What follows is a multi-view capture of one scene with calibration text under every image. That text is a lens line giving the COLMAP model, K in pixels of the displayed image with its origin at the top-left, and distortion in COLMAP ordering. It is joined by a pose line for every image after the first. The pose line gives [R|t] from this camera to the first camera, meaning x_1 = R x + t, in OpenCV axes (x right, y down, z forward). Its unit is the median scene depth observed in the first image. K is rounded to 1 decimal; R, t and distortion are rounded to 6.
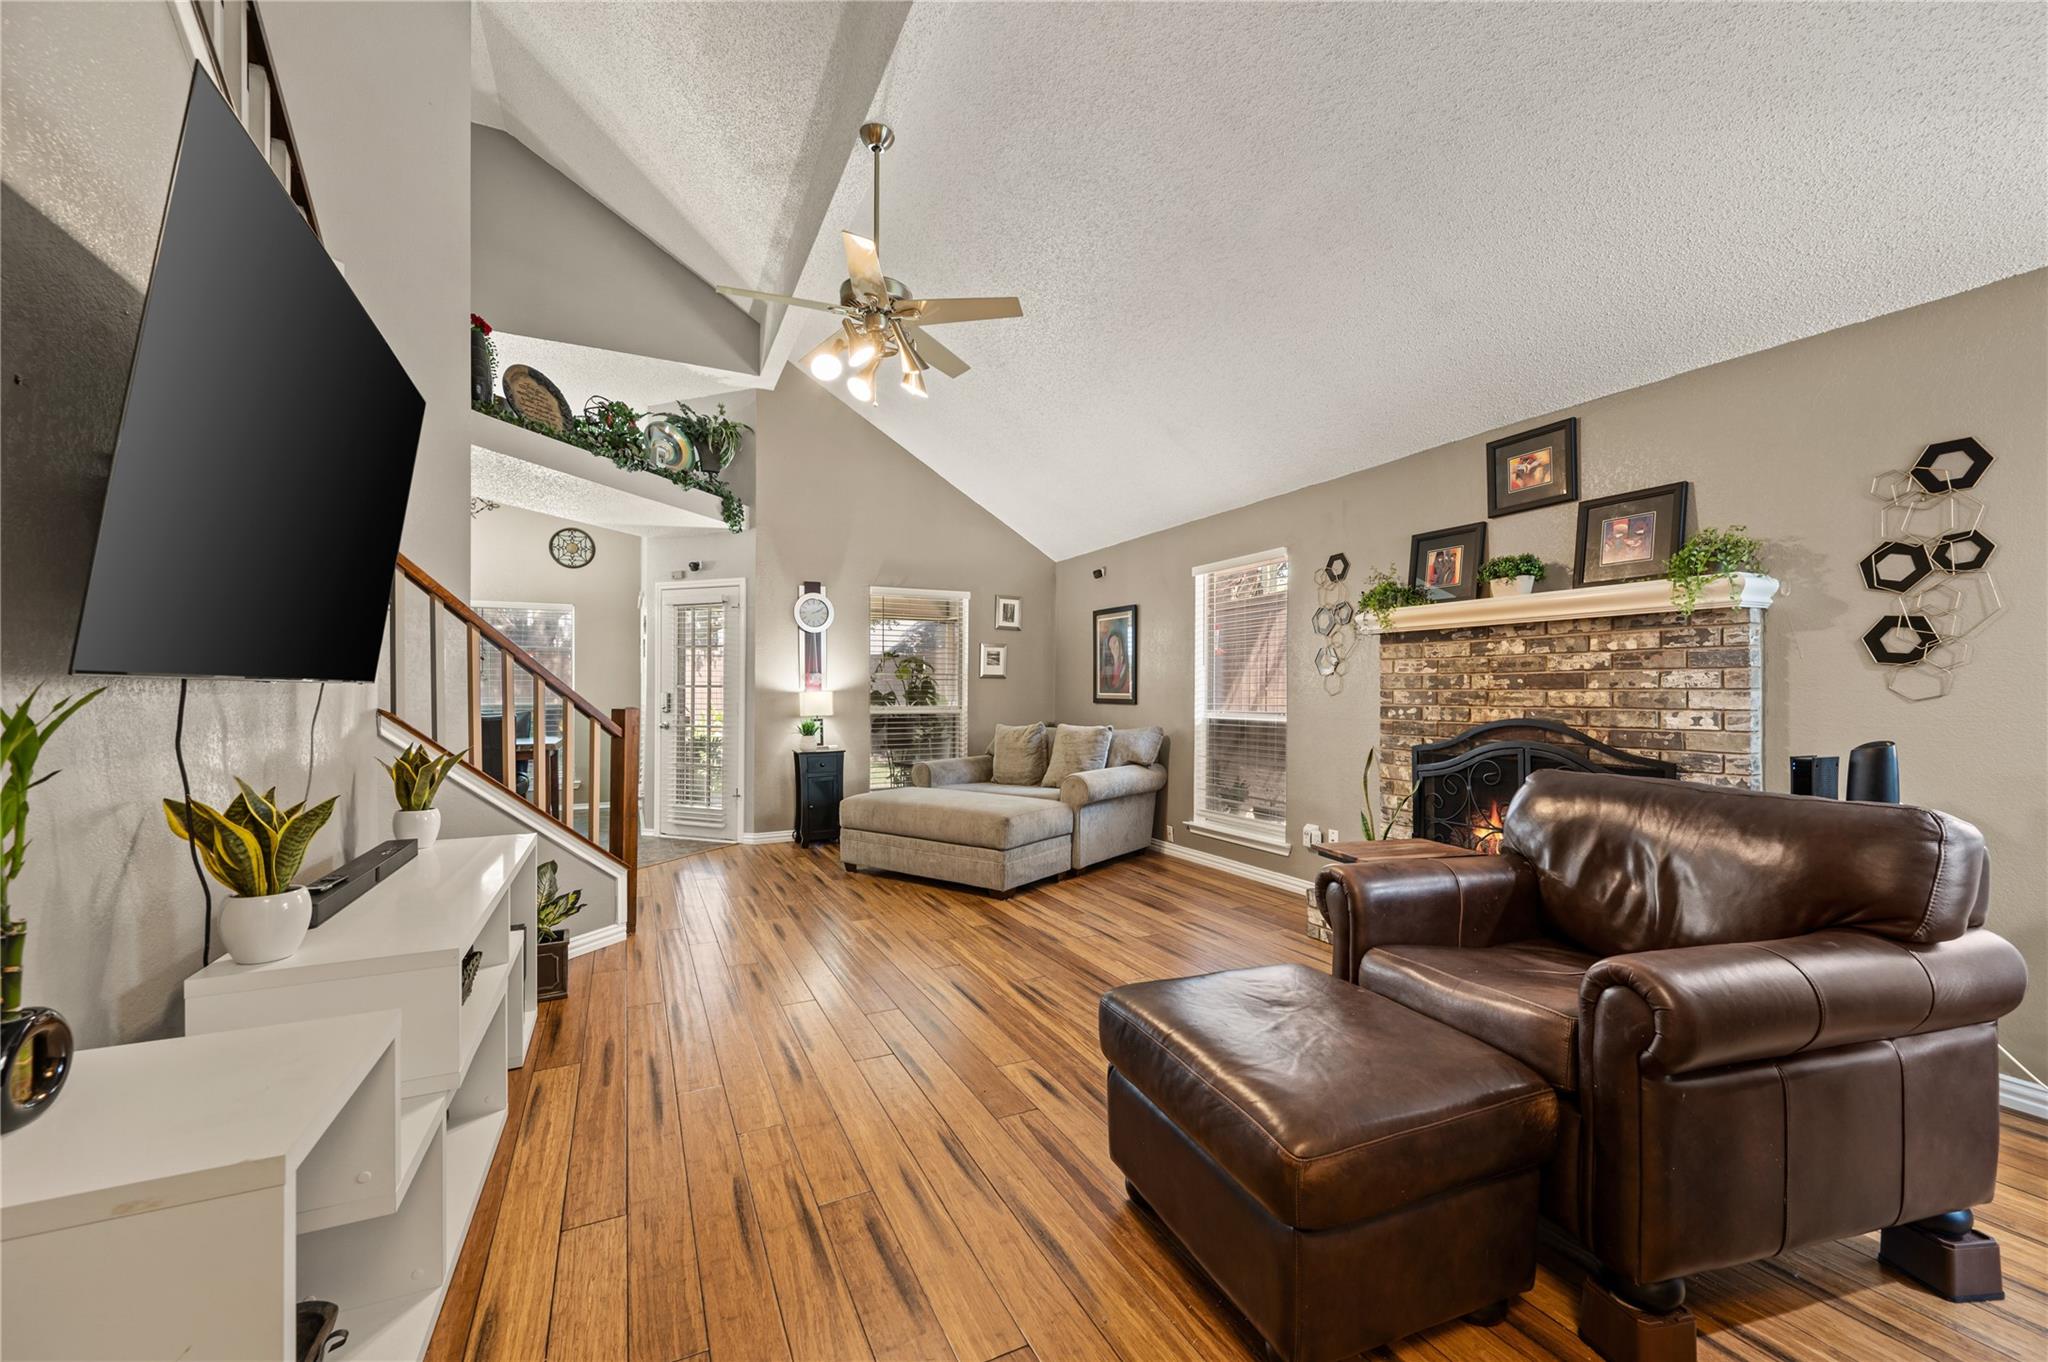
lens RADIAL K [[812.2, 0, 1031.7], [0, 812.2, 688.5], [0, 0, 1]] dist [-0.003206, 0.000275]
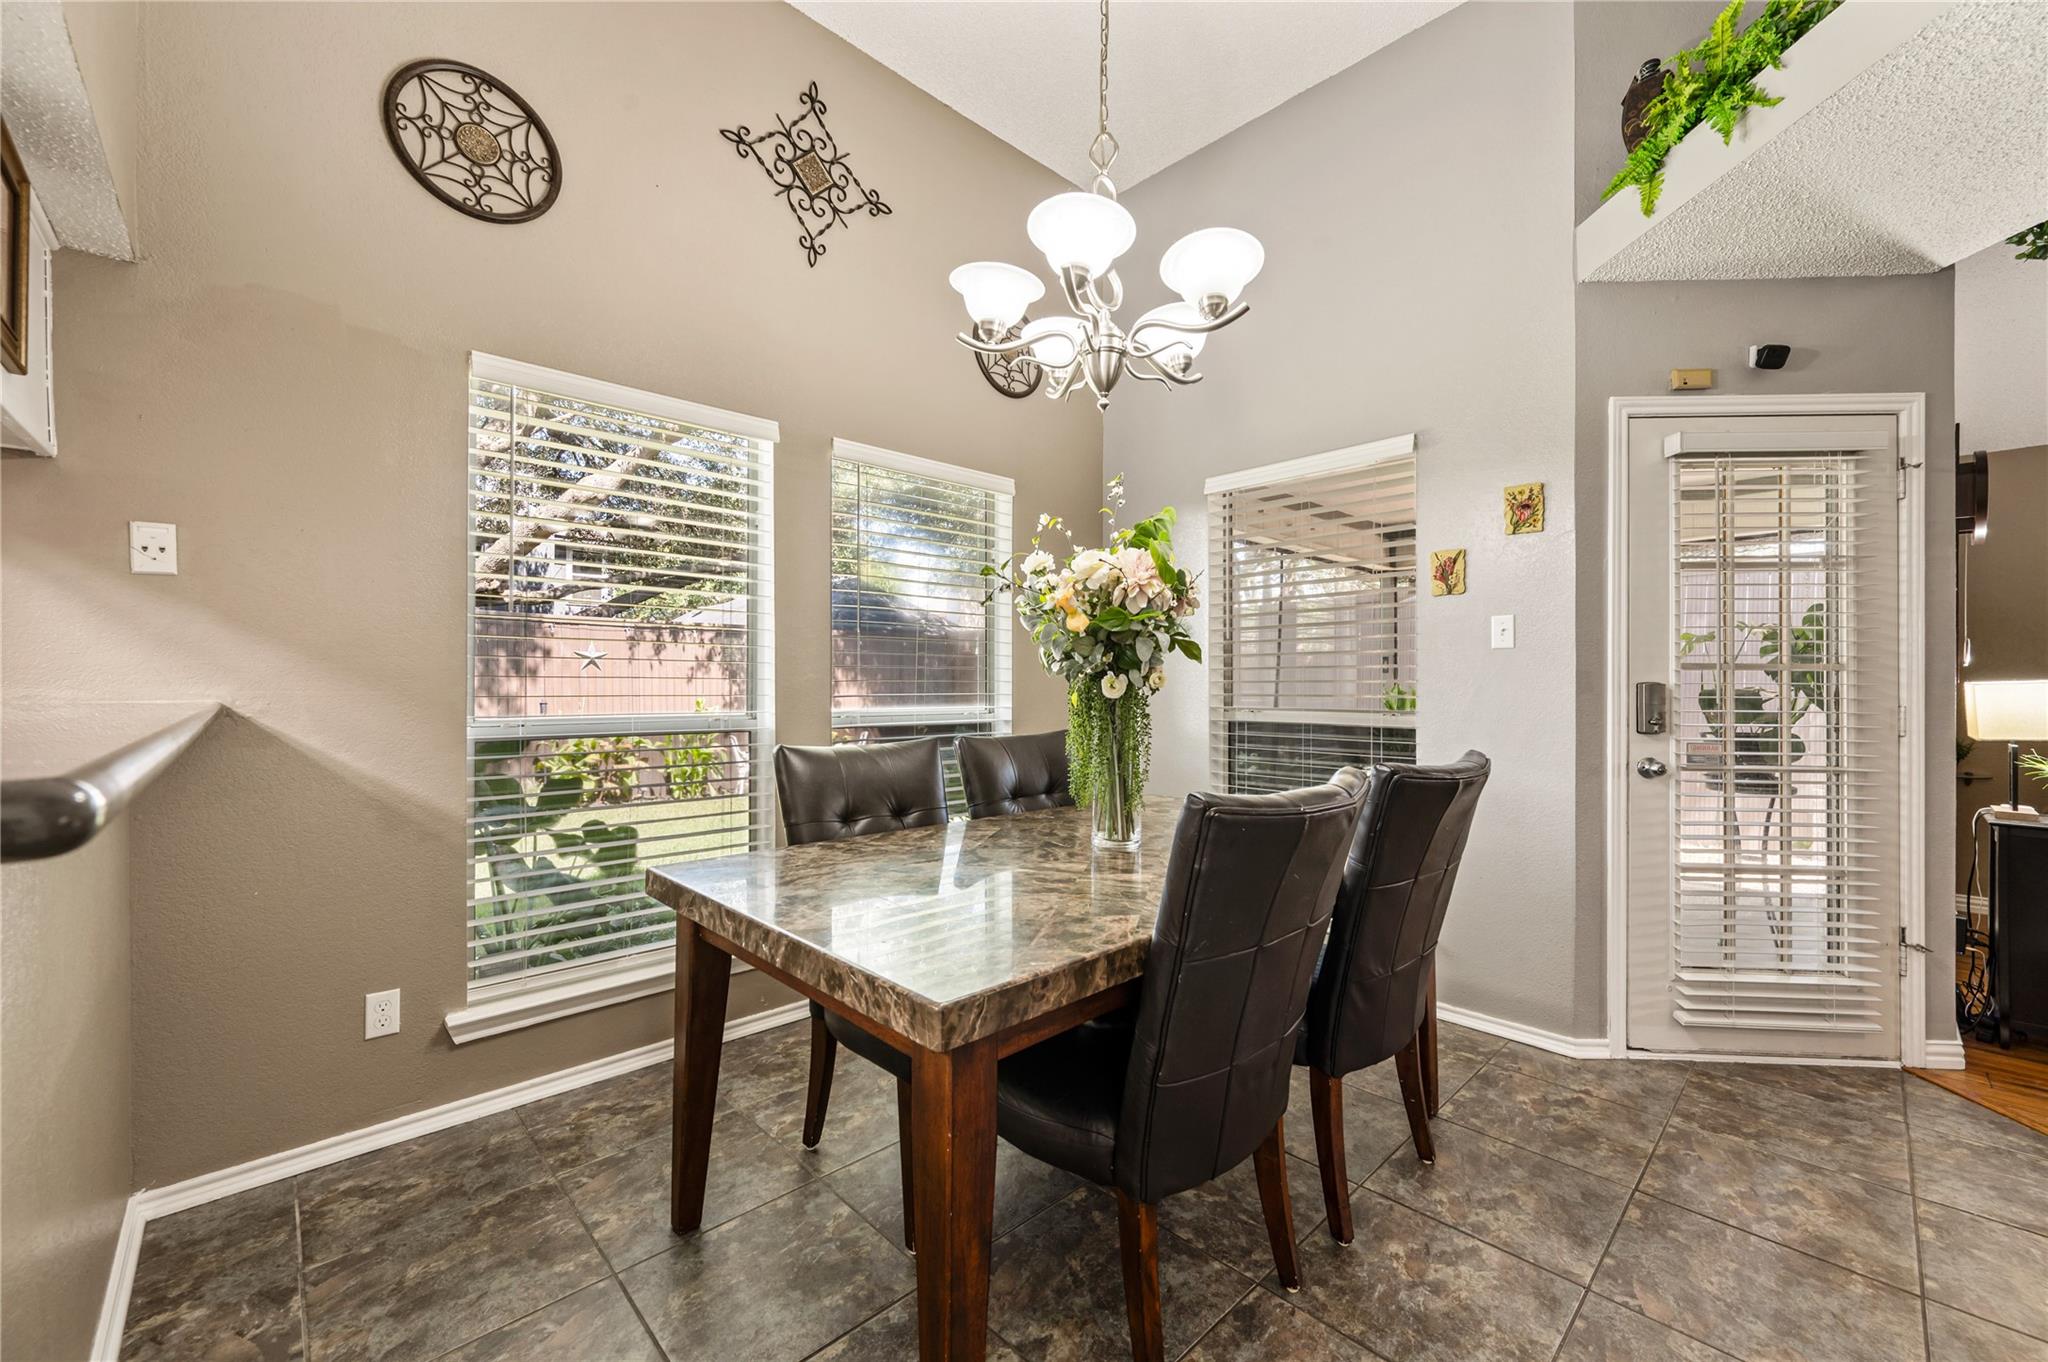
lens RADIAL K [[812.2, 0, 1020.2], [0, 812.2, 684.0], [0, 0, 1]] dist [-0.003206, 0.000275]
pose [[0.953912, 0.001959, 0.300079, -1.194743], [-0.002941, 0.999992, 0.002821, 0.006755], [-0.300071, -0.003574, 0.953910, 1.010189]]
